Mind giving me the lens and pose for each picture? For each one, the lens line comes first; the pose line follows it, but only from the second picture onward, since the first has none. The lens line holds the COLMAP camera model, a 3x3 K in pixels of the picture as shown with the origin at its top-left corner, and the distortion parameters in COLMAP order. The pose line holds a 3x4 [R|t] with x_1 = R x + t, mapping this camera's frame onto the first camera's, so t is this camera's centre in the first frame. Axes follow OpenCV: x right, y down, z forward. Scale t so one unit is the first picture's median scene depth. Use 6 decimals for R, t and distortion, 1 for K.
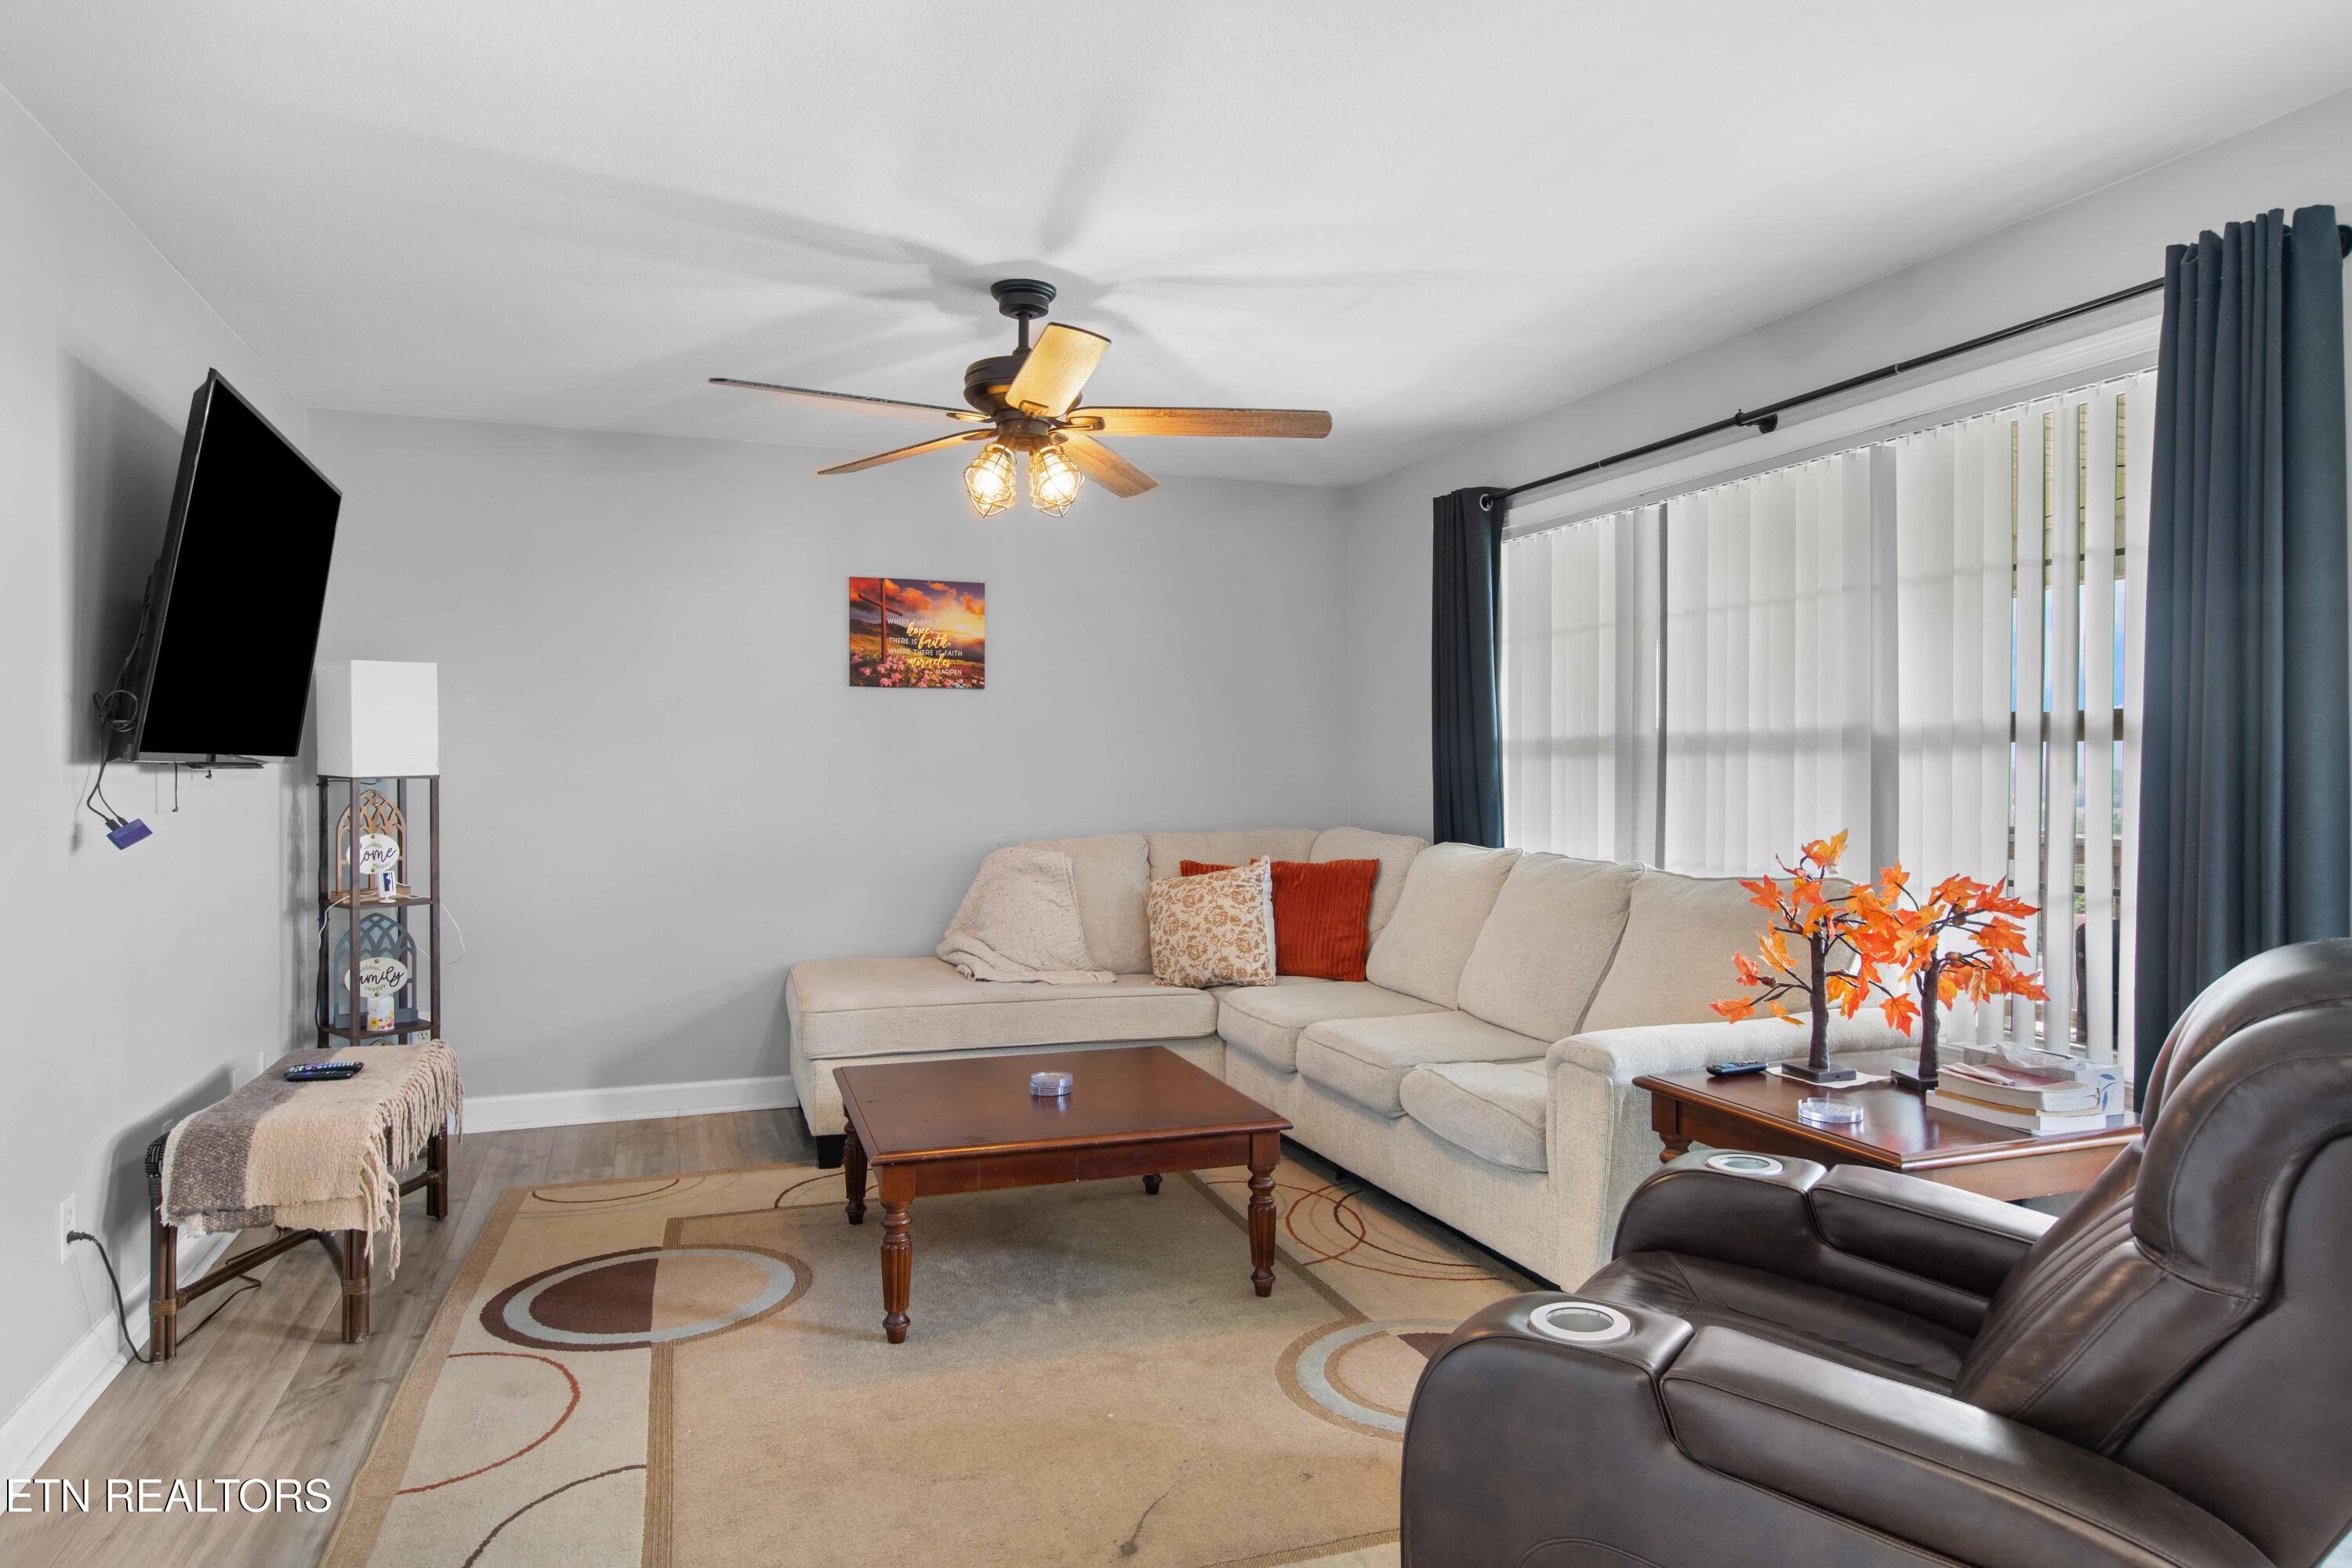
lens RADIAL K [[1415.6, 0, 1182.7], [0, 1415.6, 784.9], [0, 0, 1]] dist [-0.003526, -0.001676]
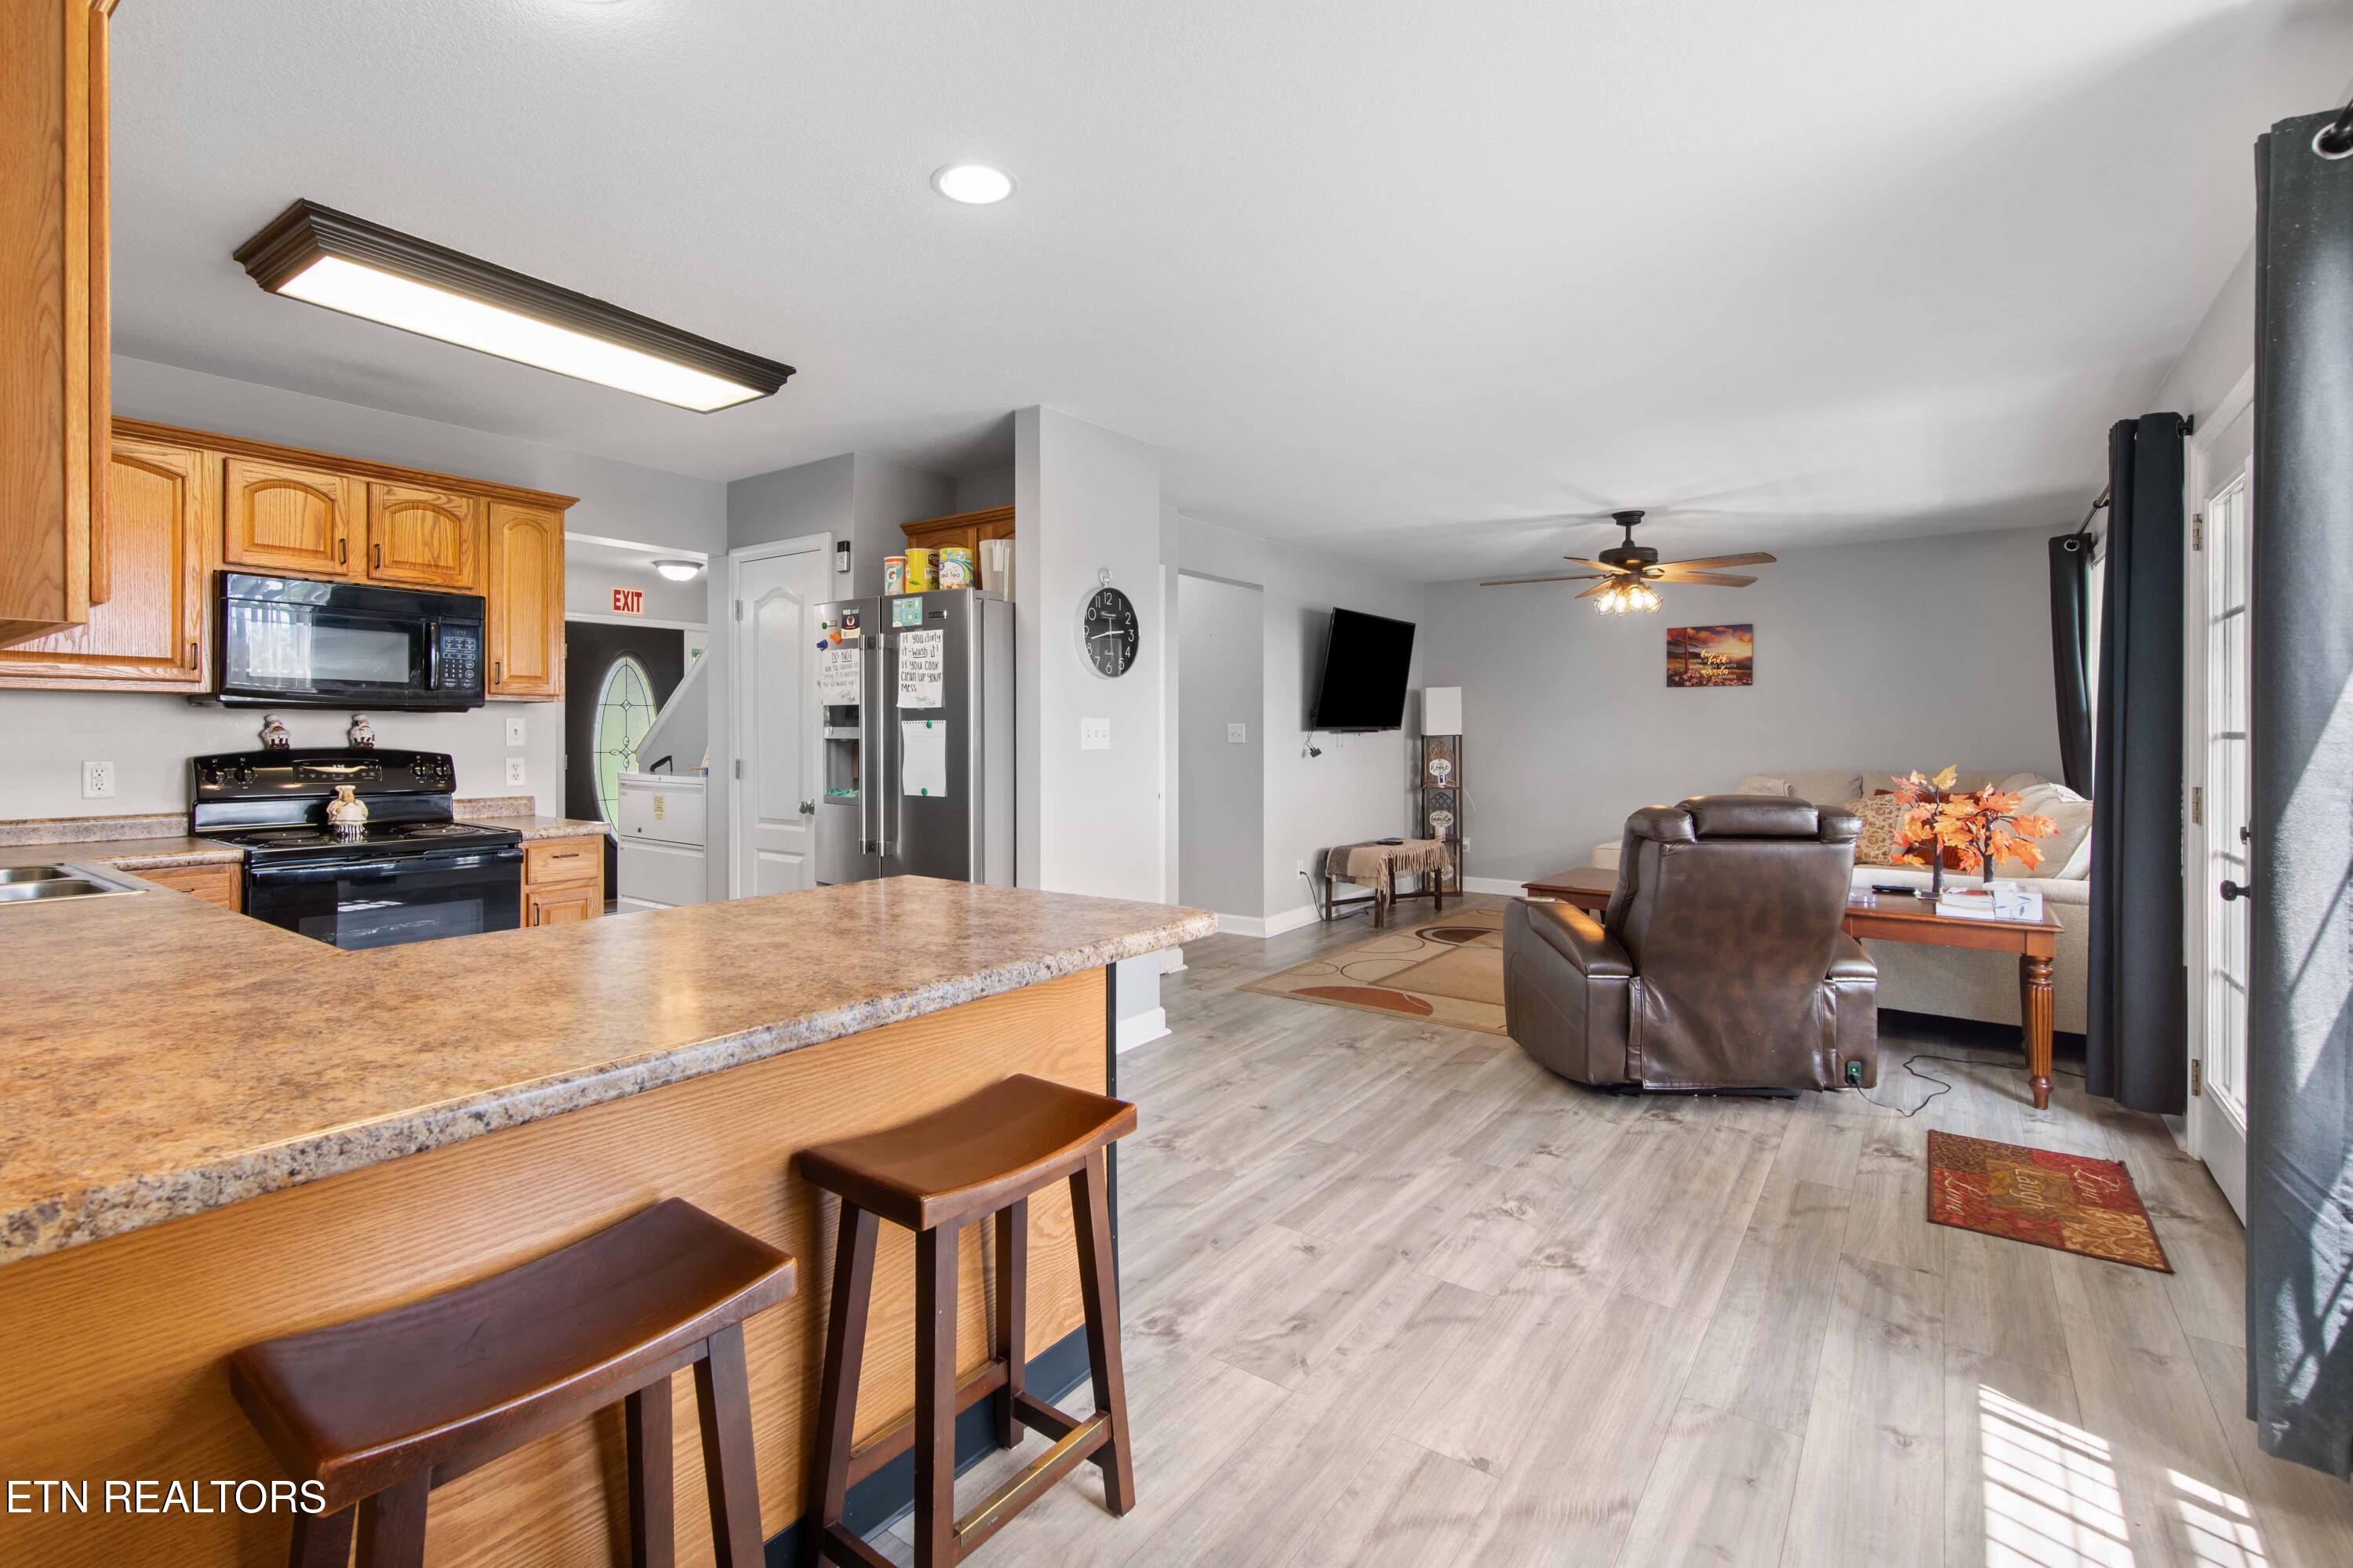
lens RADIAL K [[1092.8, 0, 1118.1], [0, 1092.8, 740.6], [0, 0, 1]] dist [0.032305, -0.002357]
pose [[0.532314, 0.007793, -0.846511, 0.739504], [-0.006788, 0.999965, 0.004937, -0.001783], [0.846520, 0.003118, 0.532348, -0.469428]]
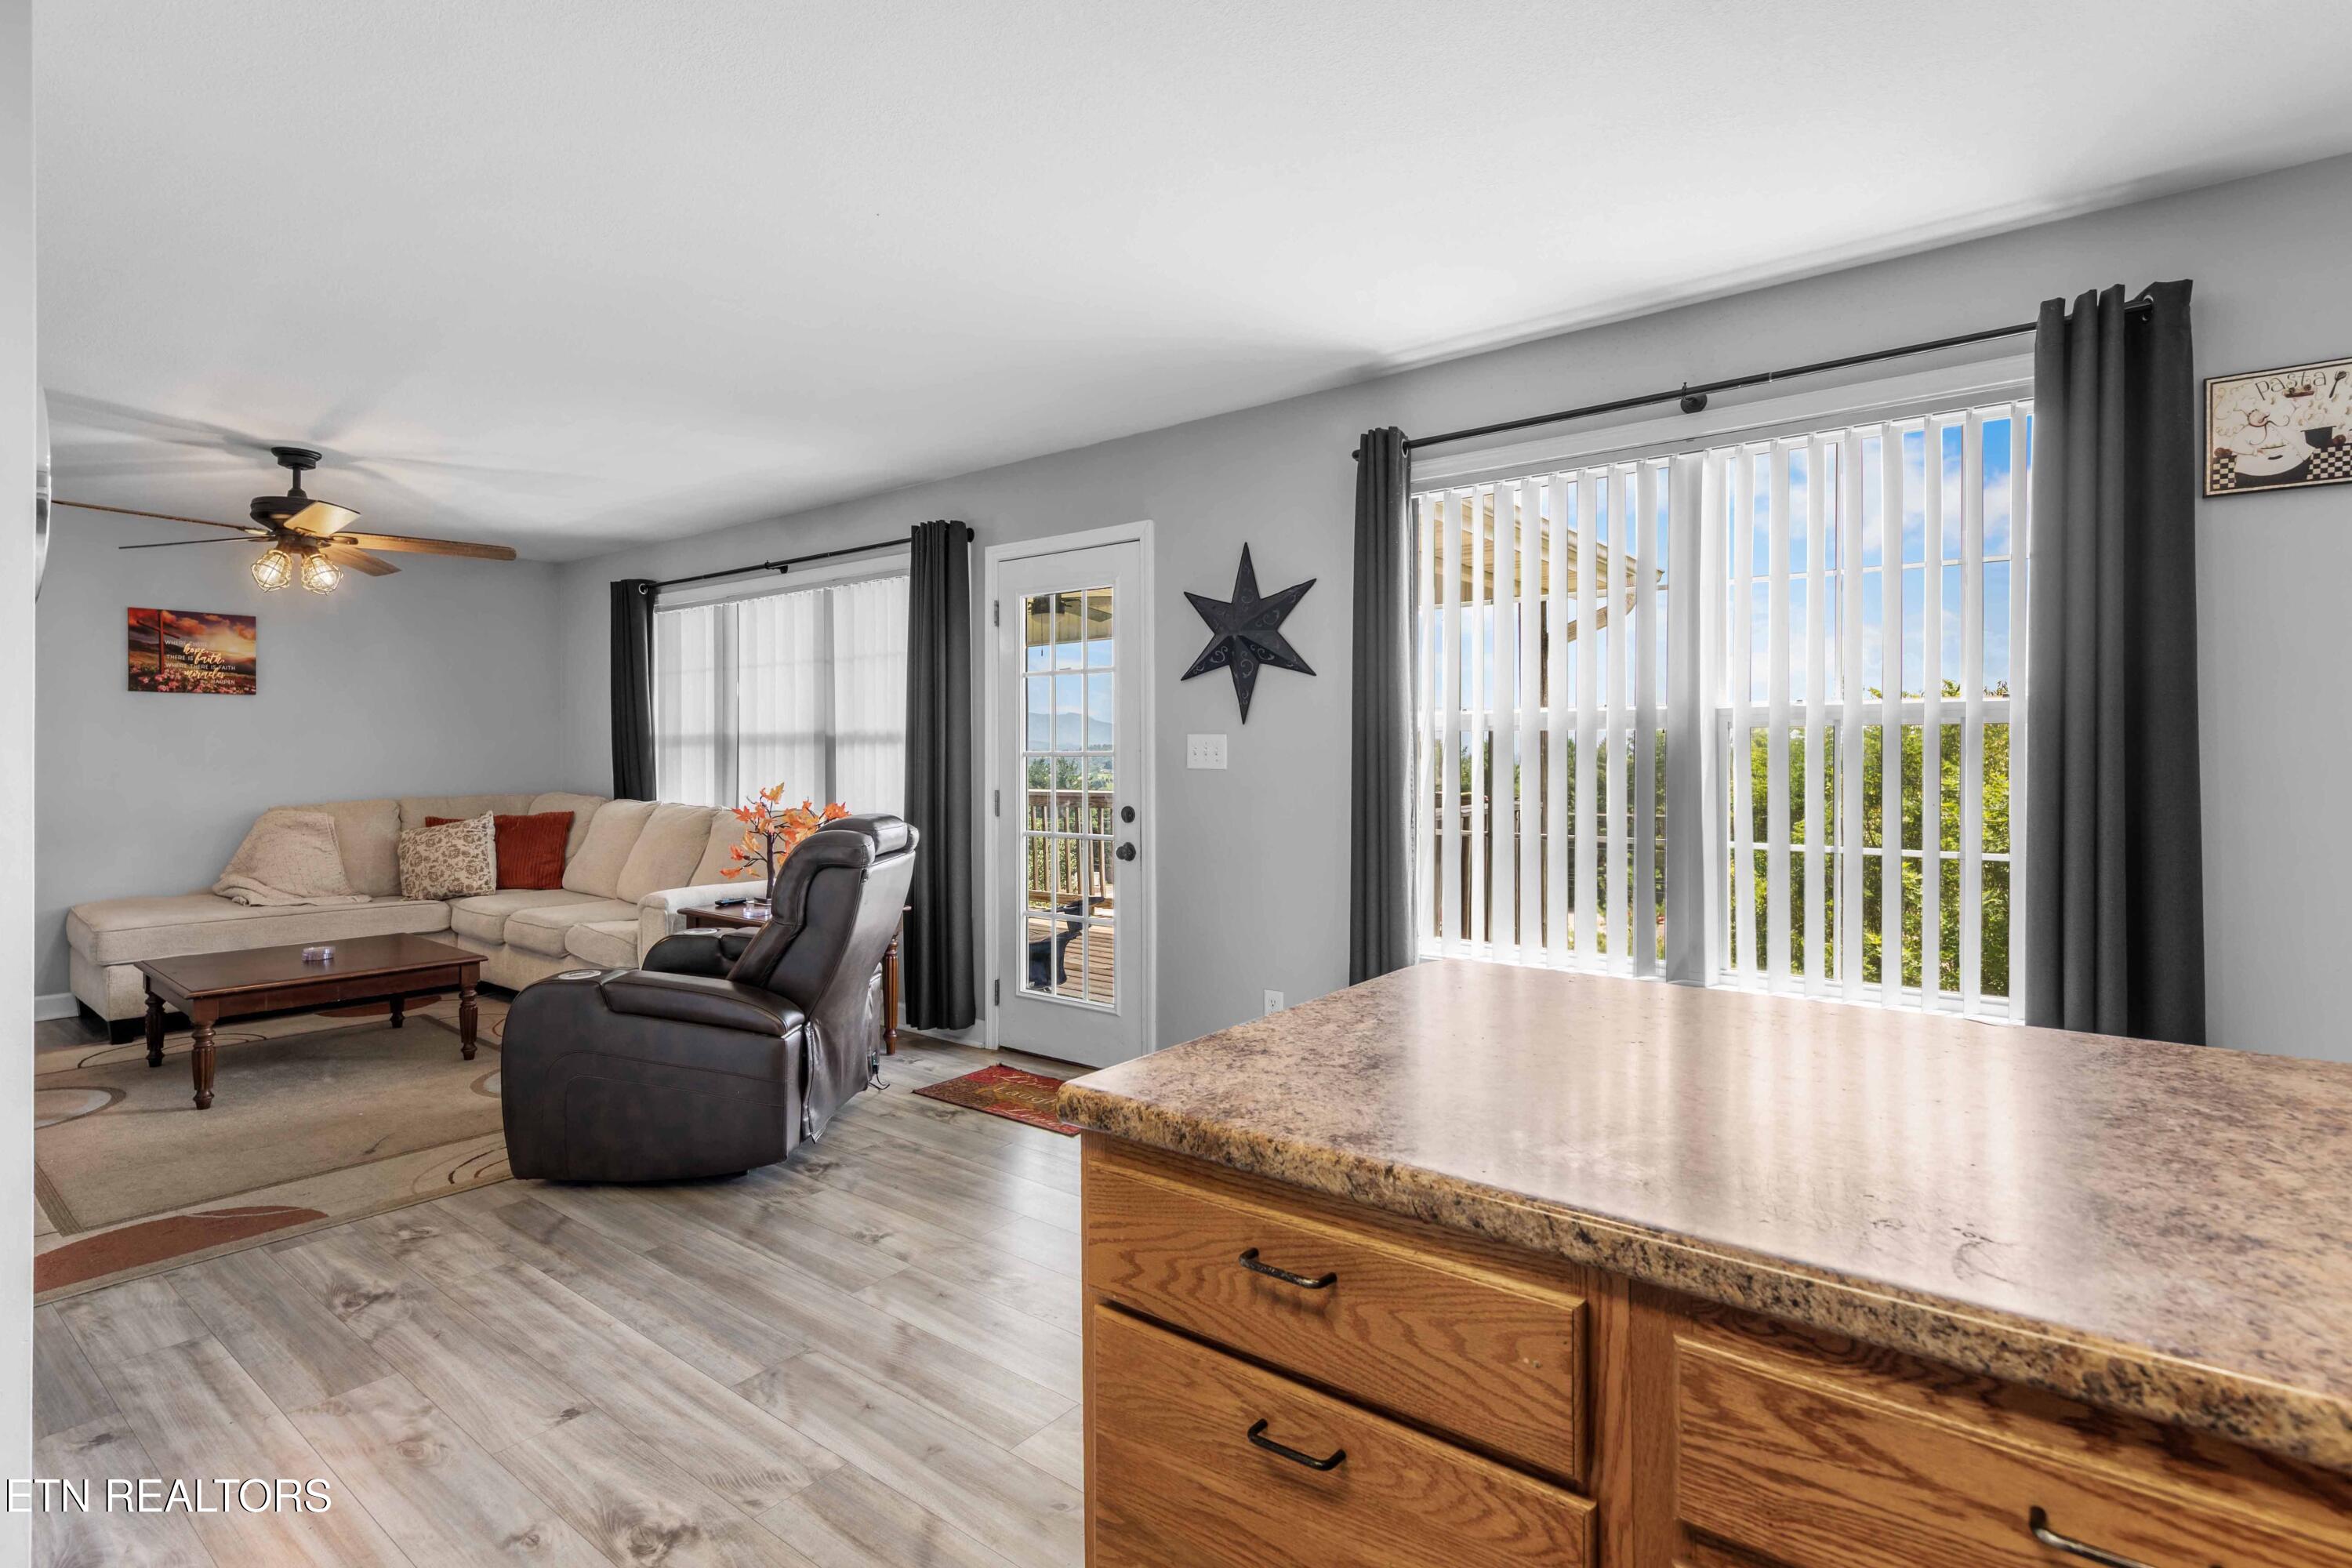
lens RADIAL K [[1189.2, 0, 1122.5], [0, 1189.2, 749.2], [0, 0, 1]] dist [0.021018, -0.002927]
pose [[0.875518, -0.002482, 0.483179, 0.037834], [0.007715, 0.999931, -0.008842, 0.000937], [-0.483124, 0.011469, 0.875477, -0.506474]]
